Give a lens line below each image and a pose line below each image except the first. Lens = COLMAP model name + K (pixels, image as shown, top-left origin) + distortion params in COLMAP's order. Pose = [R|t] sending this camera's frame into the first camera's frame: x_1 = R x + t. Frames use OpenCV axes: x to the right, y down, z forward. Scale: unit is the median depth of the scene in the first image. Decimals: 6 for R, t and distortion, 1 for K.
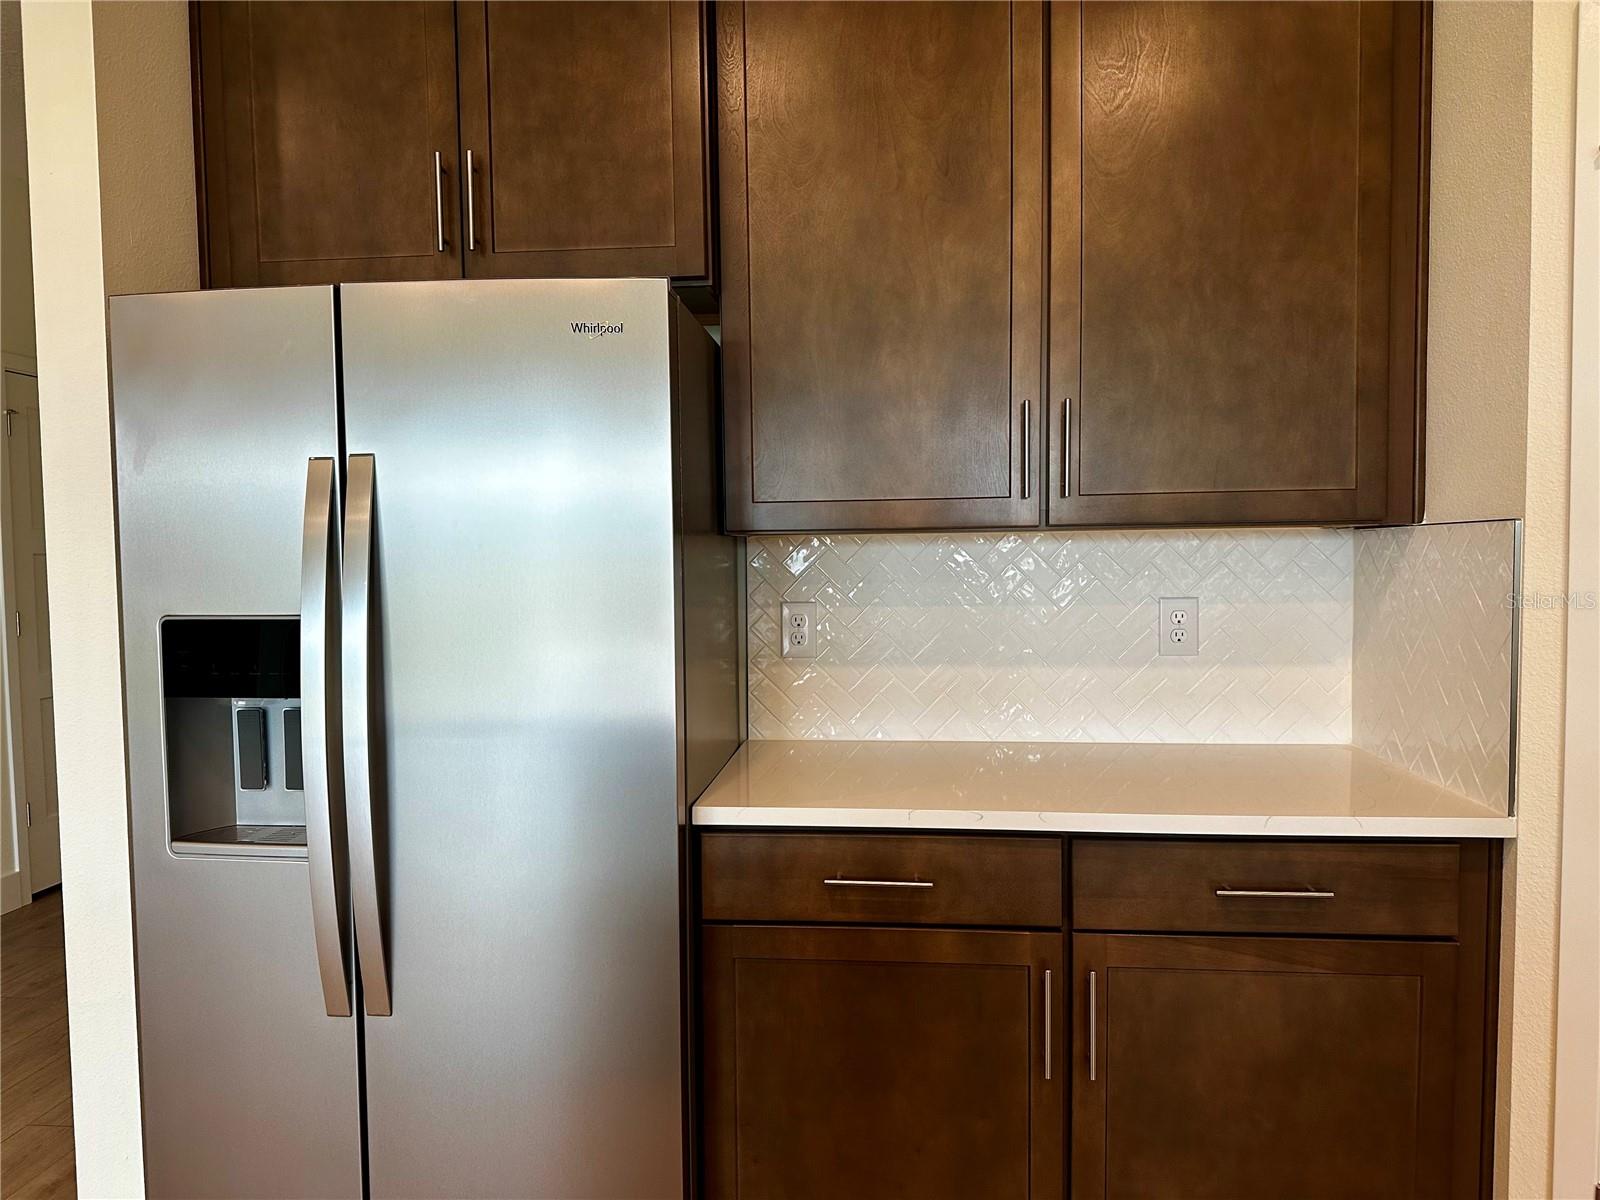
lens RADIAL K [[1109.1, 0, 788.9], [0, 1109.1, 608.0], [0, 0, 1]] dist [0.146773, -0.226201]
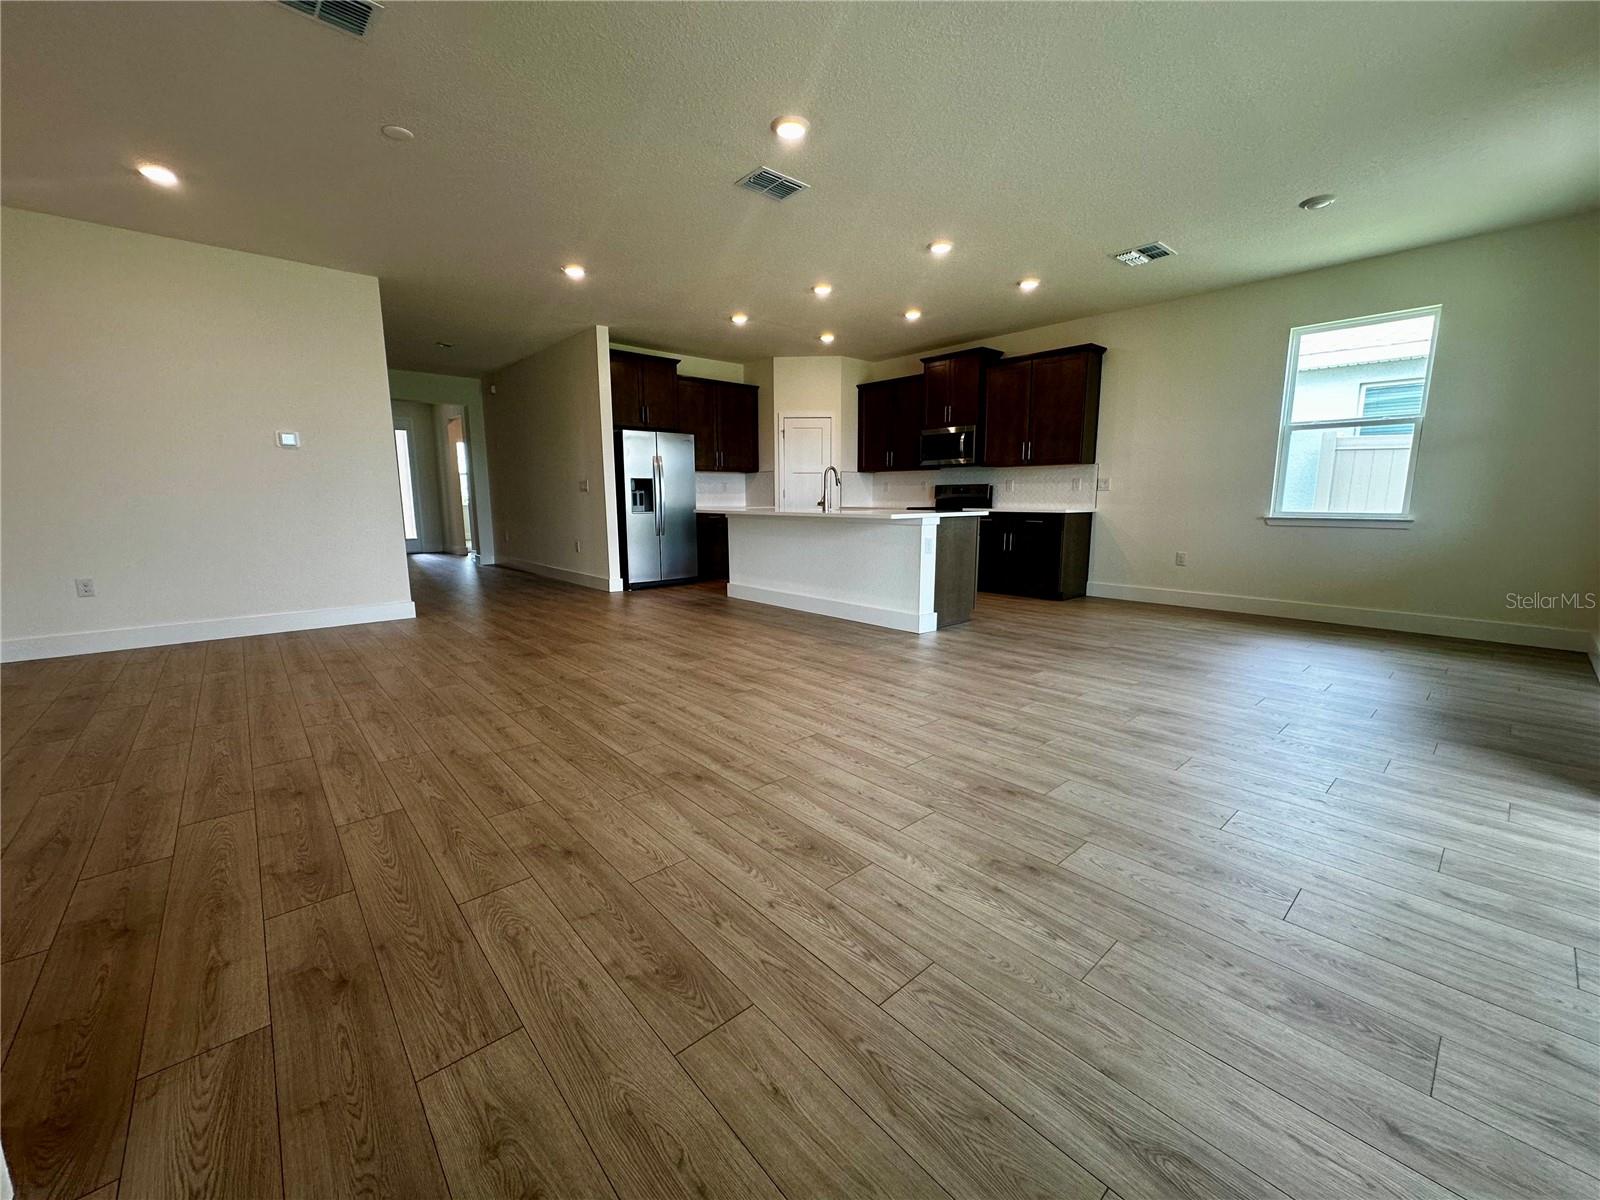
lens RADIAL K [[632.9, 0, 800.0], [0, 632.9, 600.0], [0, 0, 1]] dist [0.000250, 0.000149]
pose [[0.673951, -0.108607, 0.730749, -2.595997], [0.030035, 0.992345, 0.119786, 0.294683], [-0.738165, -0.058782, 0.672054, -2.219610]]
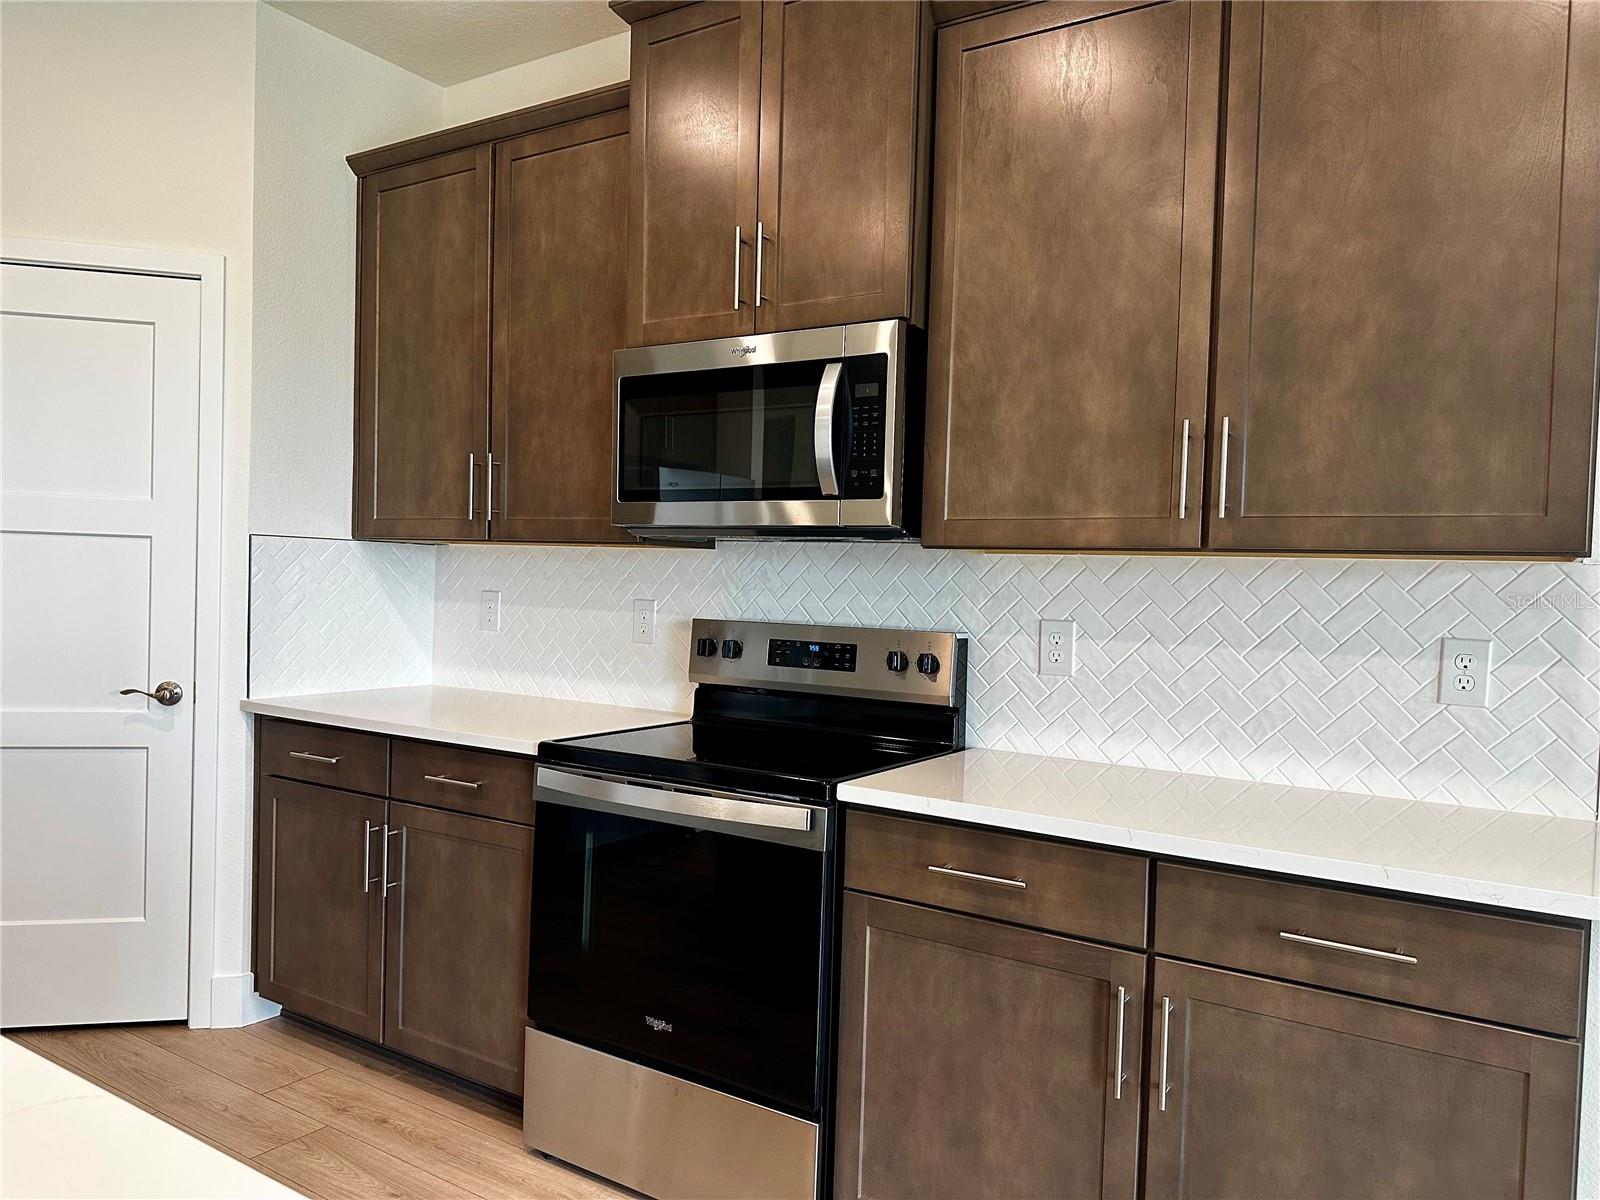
lens RADIAL K [[1109.1, 0, 788.9], [0, 1109.1, 608.0], [0, 0, 1]] dist [0.146773, -0.226201]
pose [[0.451021, -0.001387, 0.892512, -0.234248], [0.008948, 0.999956, -0.002967, 0.062762], [-0.892468, 0.009324, 0.451014, -0.880853]]
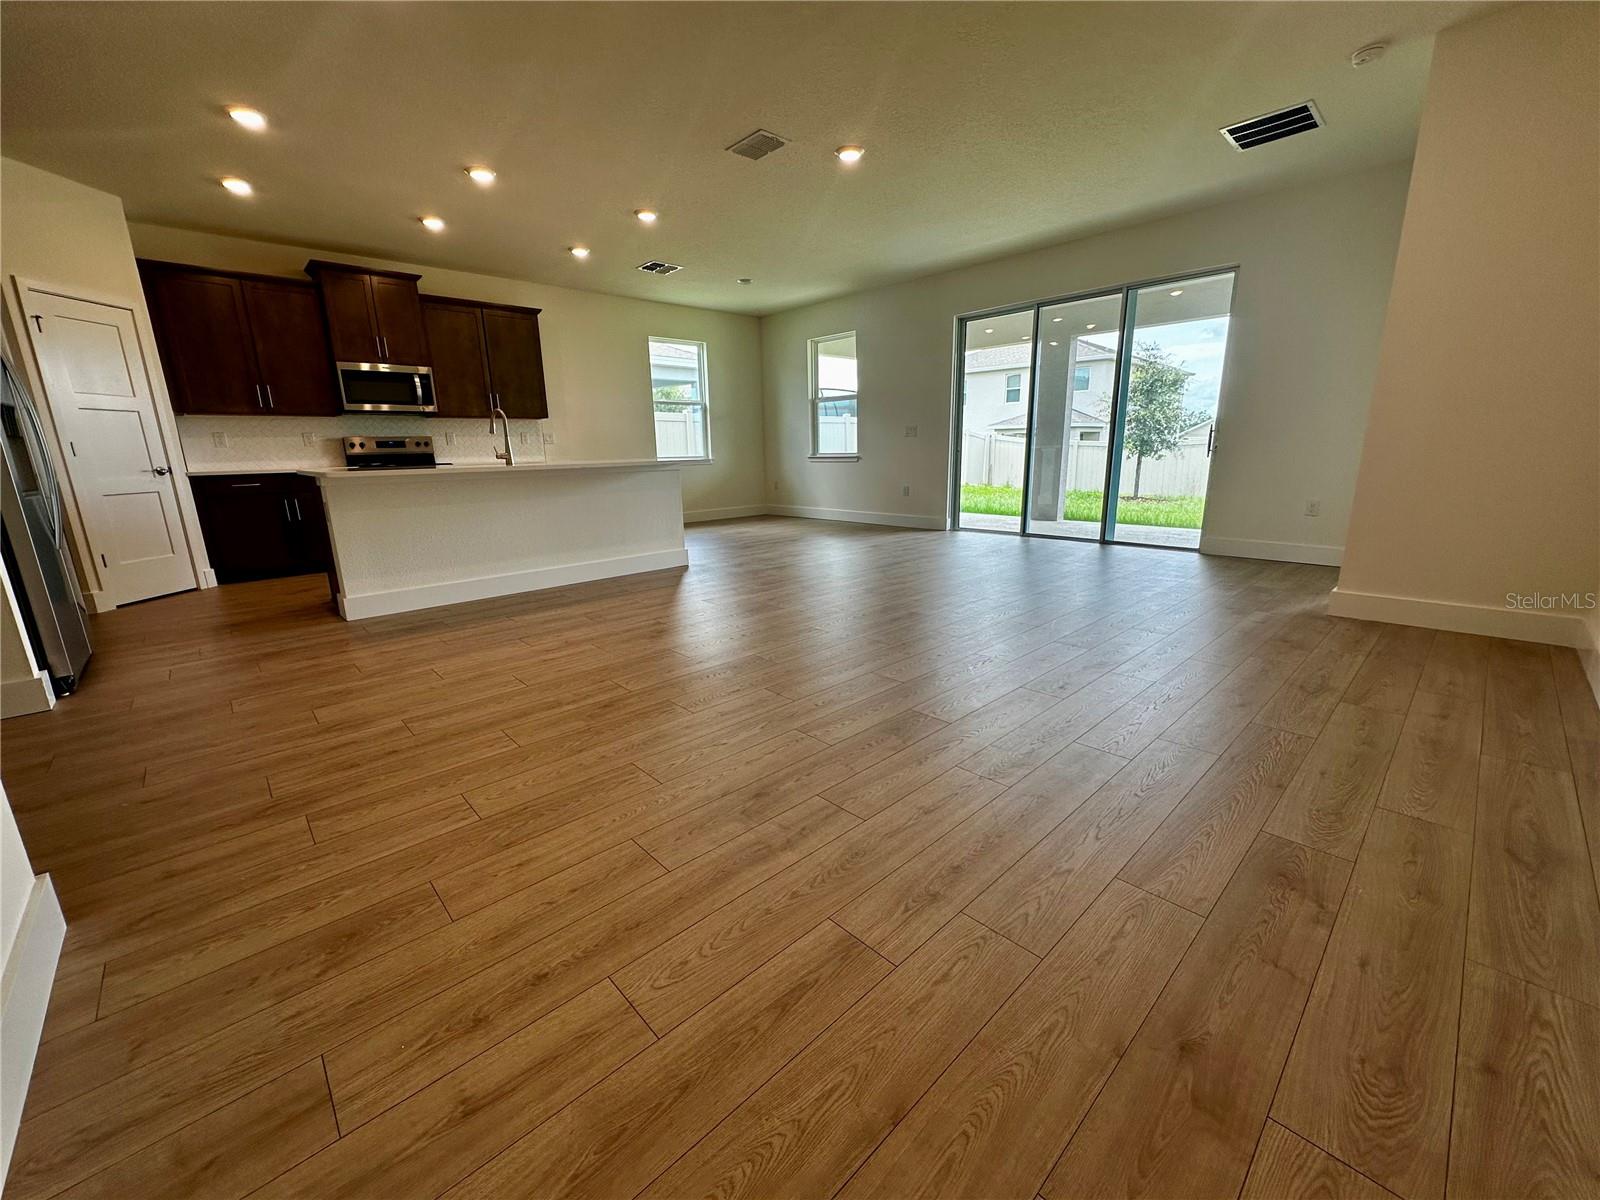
lens RADIAL K [[647.2, 0, 815.3], [0, 647.2, 606.8], [0, 0, 1]] dist [-0.000708, -0.000181]
pose [[-0.766671, -0.127294, 0.629295, -2.826838], [0.062609, 0.960655, 0.270597, 0.158454], [-0.638981, 0.246859, -0.728536, 0.977818]]
